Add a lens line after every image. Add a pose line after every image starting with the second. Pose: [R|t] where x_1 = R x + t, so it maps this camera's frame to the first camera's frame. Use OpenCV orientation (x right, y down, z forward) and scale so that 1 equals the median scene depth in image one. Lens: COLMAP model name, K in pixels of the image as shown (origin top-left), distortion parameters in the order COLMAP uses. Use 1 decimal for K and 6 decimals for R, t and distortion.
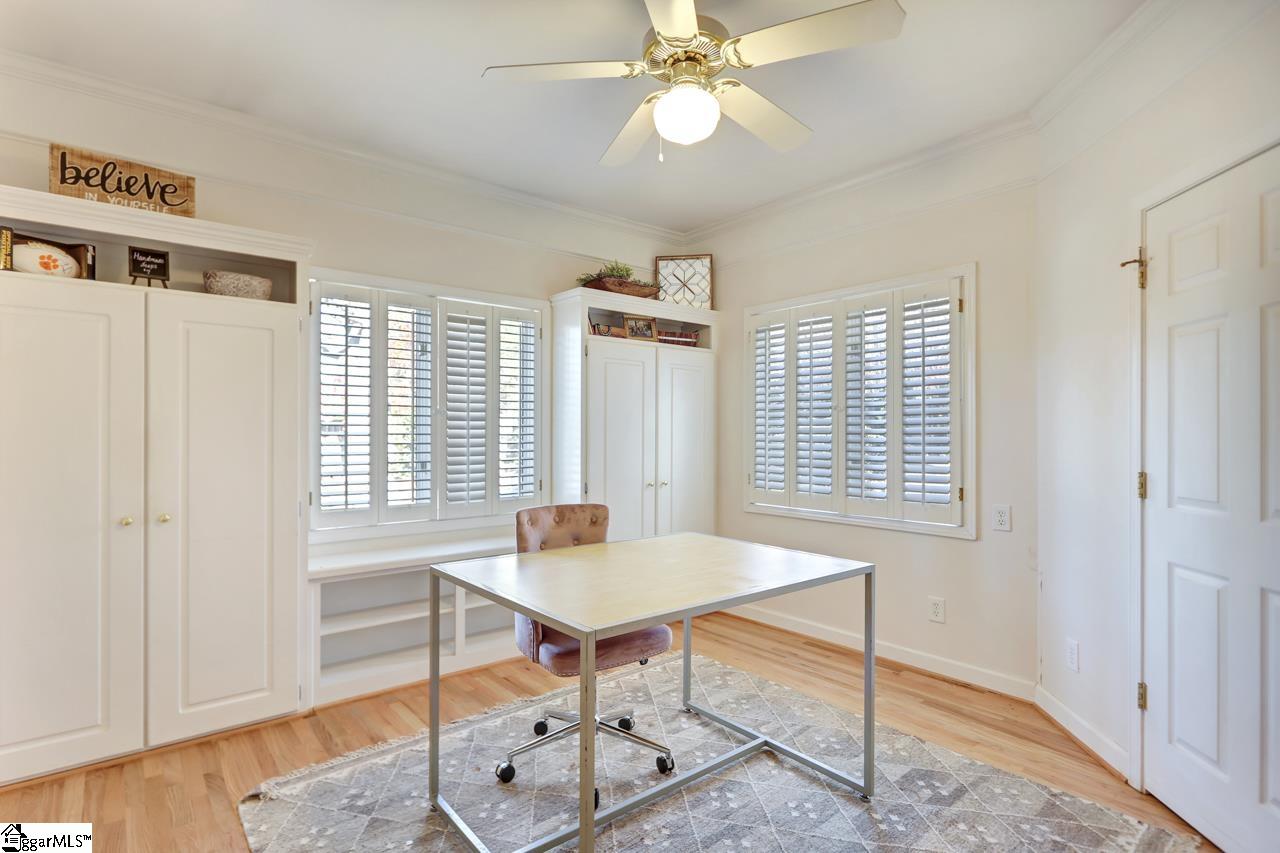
lens RADIAL K [[625.3, 0, 640.5], [0, 625.3, 420.5], [0, 0, 1]] dist [-0.003823, -0.000780]
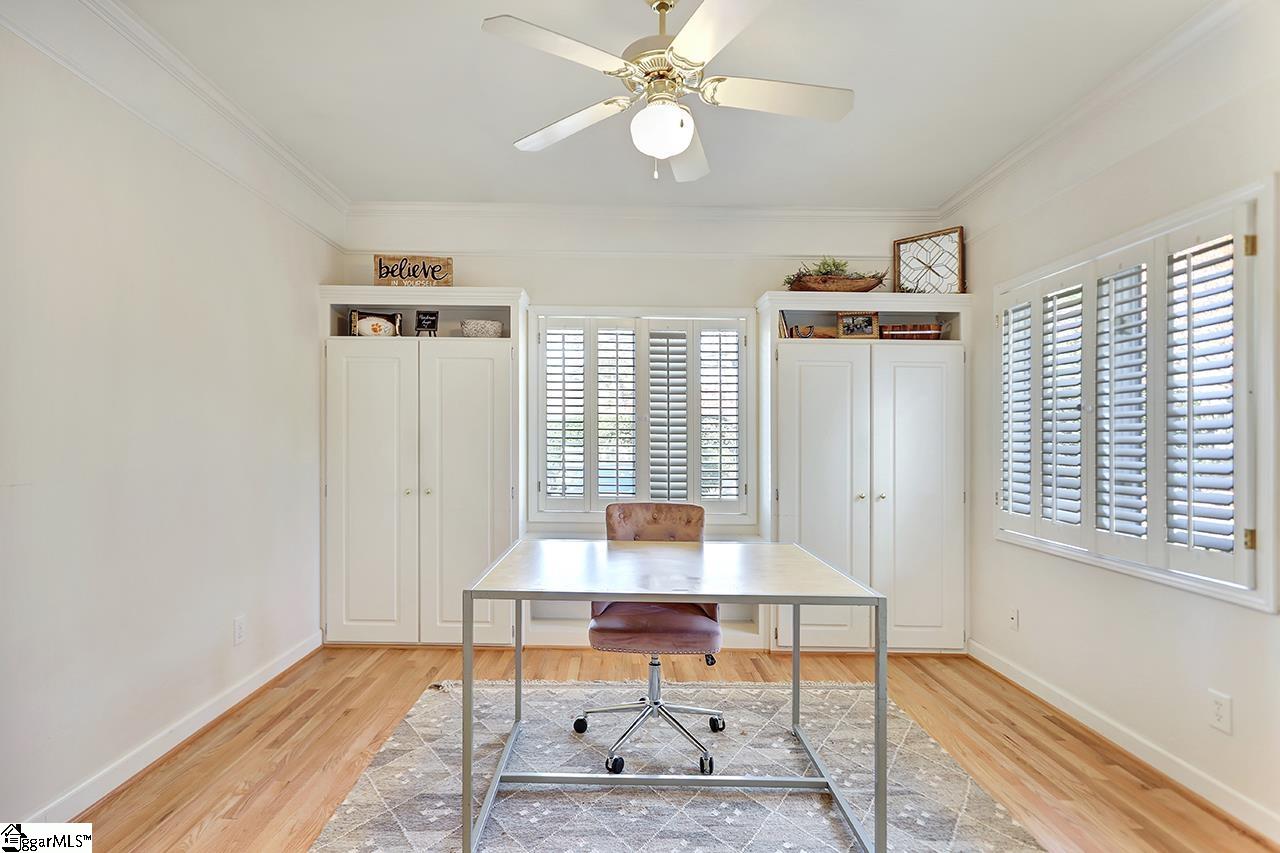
lens RADIAL K [[644.2, 0, 640.0], [0, 644.2, 426.5], [0, 0, 1]] dist [0.003586, 0.000911]
pose [[0.779922, -0.001167, -0.625876, 0.542542], [-0.000486, 0.999997, -0.002471, 0.005454], [0.625877, 0.002232, 0.779919, 0.105360]]
